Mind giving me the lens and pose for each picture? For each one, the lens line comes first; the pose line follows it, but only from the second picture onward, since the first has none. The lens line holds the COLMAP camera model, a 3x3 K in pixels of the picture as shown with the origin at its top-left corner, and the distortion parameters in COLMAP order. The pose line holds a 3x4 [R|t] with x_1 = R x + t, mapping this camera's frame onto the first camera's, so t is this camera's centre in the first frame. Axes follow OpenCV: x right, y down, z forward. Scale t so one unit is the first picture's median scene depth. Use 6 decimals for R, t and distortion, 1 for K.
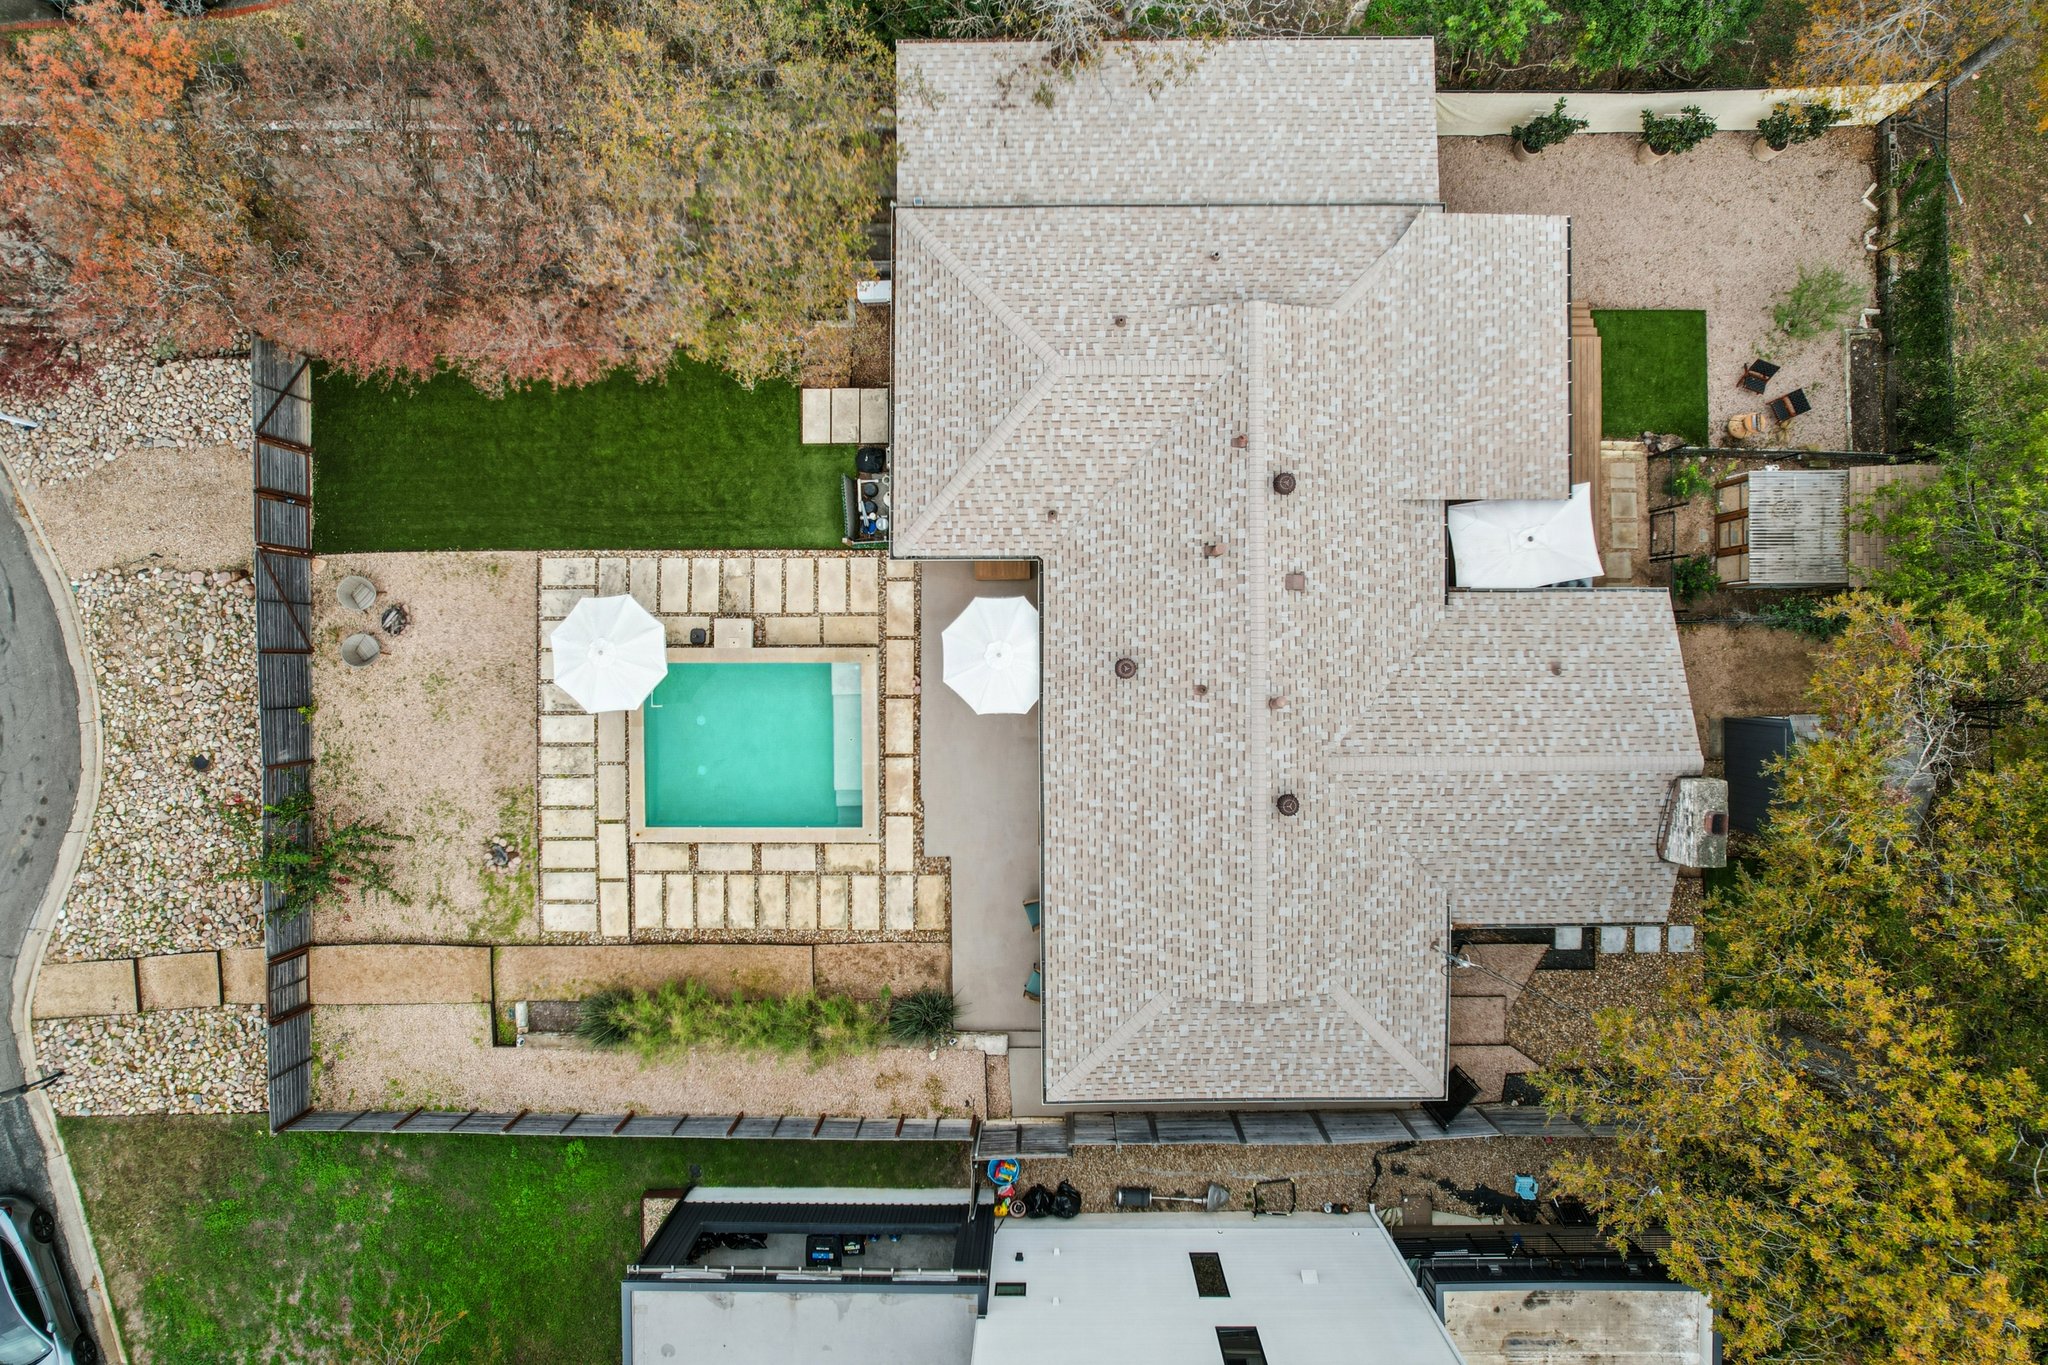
lens RADIAL K [[1307.5, 0, 1031.3], [0, 1307.5, 667.4], [0, 0, 1]] dist [-0.080032, 0.063680]
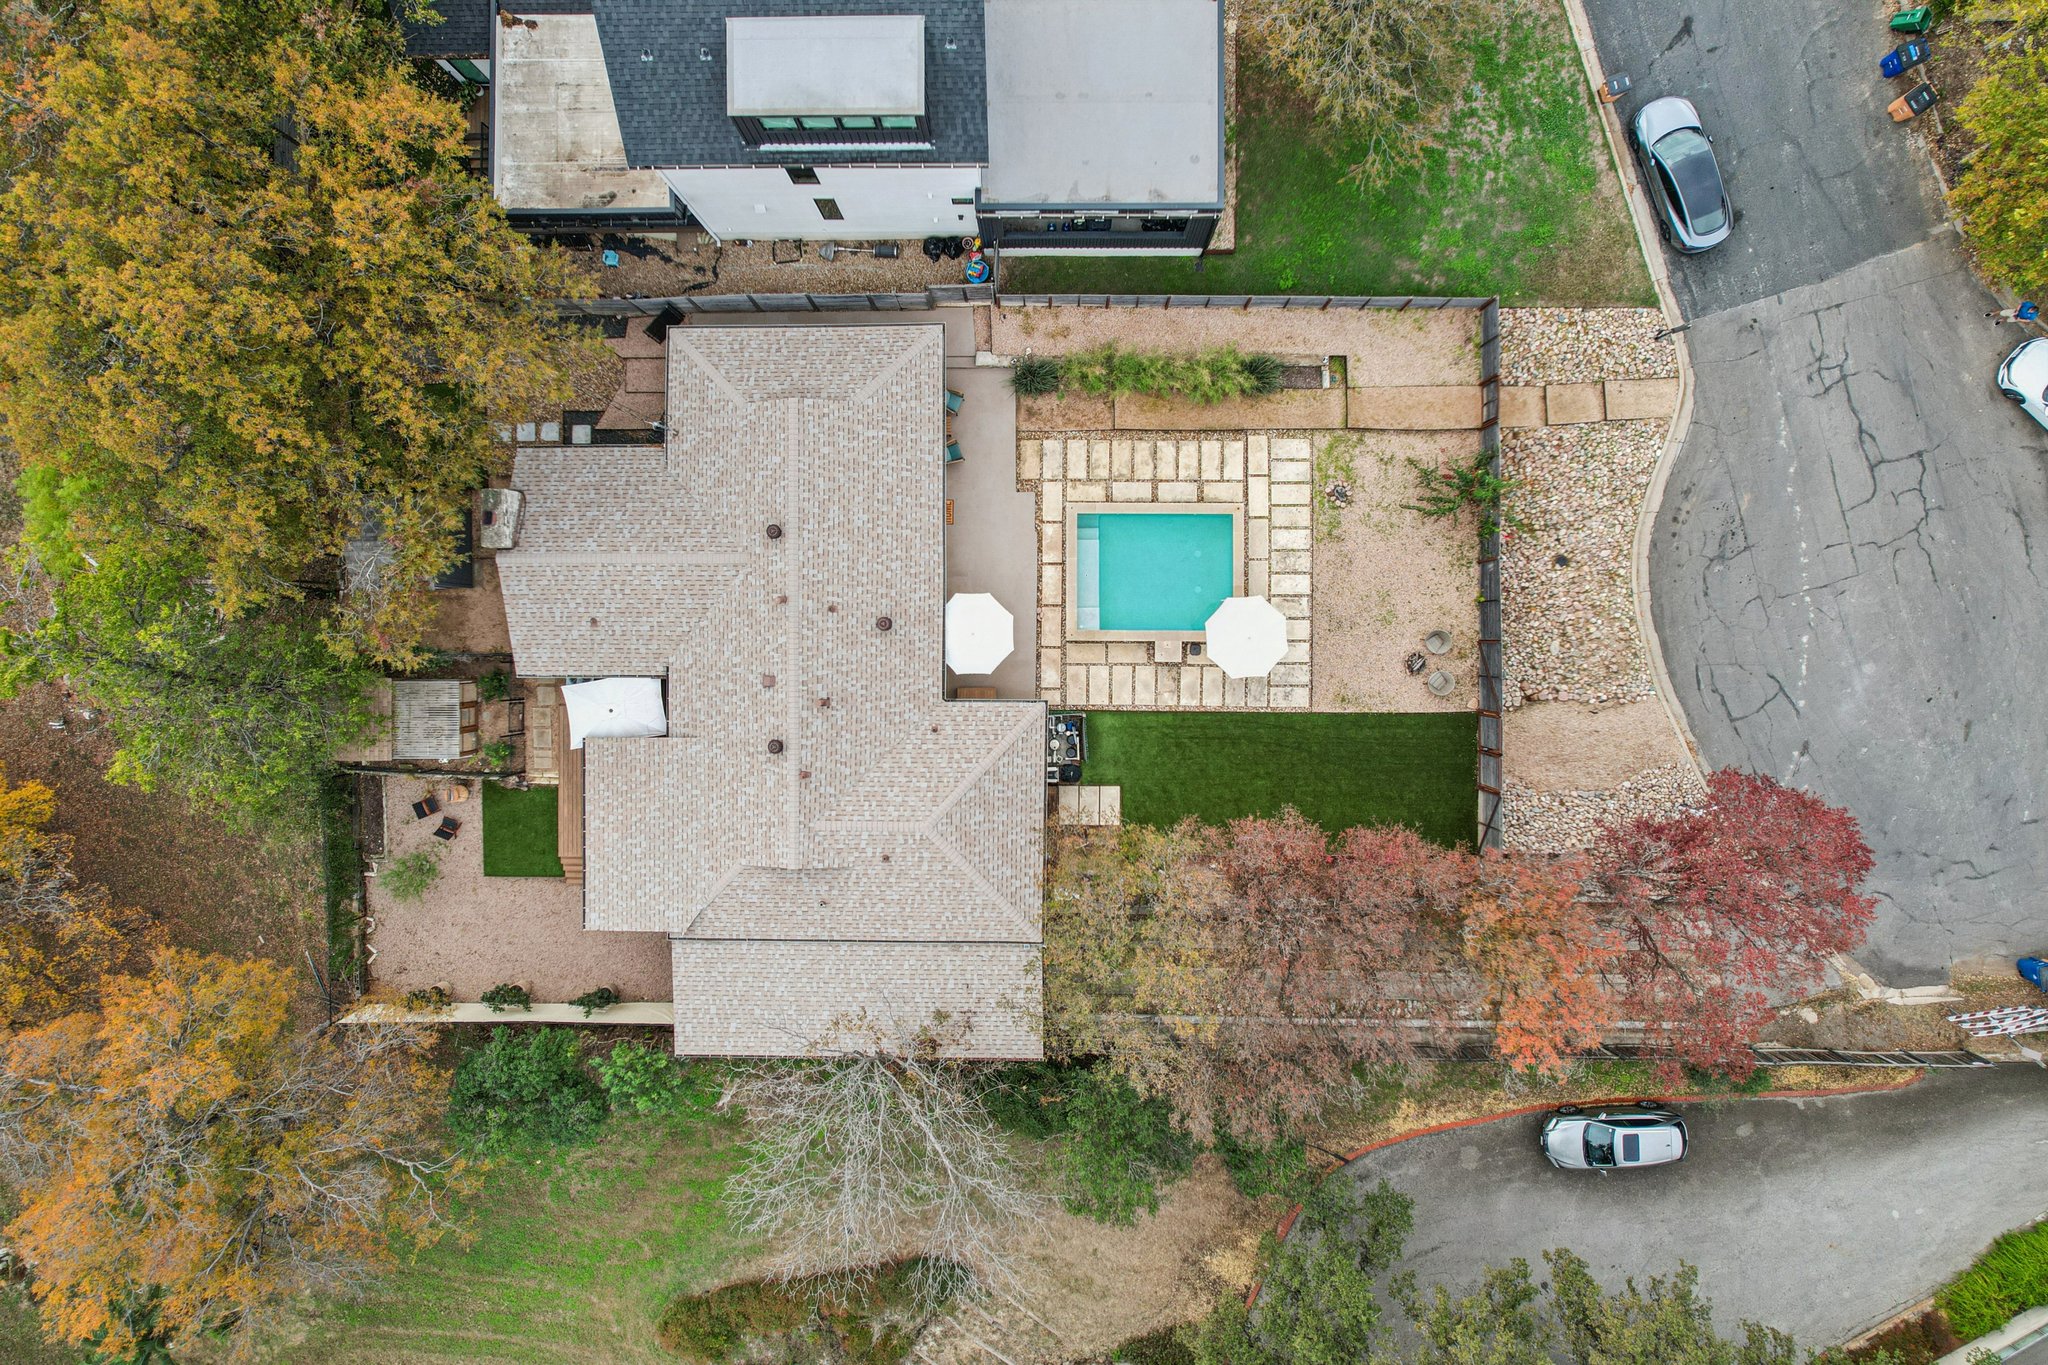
lens RADIAL K [[1307.5, 0, 1031.3], [0, 1307.5, 667.4], [0, 0, 1]] dist [-0.080032, 0.063680]
pose [[-0.999570, -0.007877, 0.028255, -0.121450], [0.007137, -0.999632, -0.026178, -0.007290], [0.028451, -0.025965, 0.999258, -0.420021]]
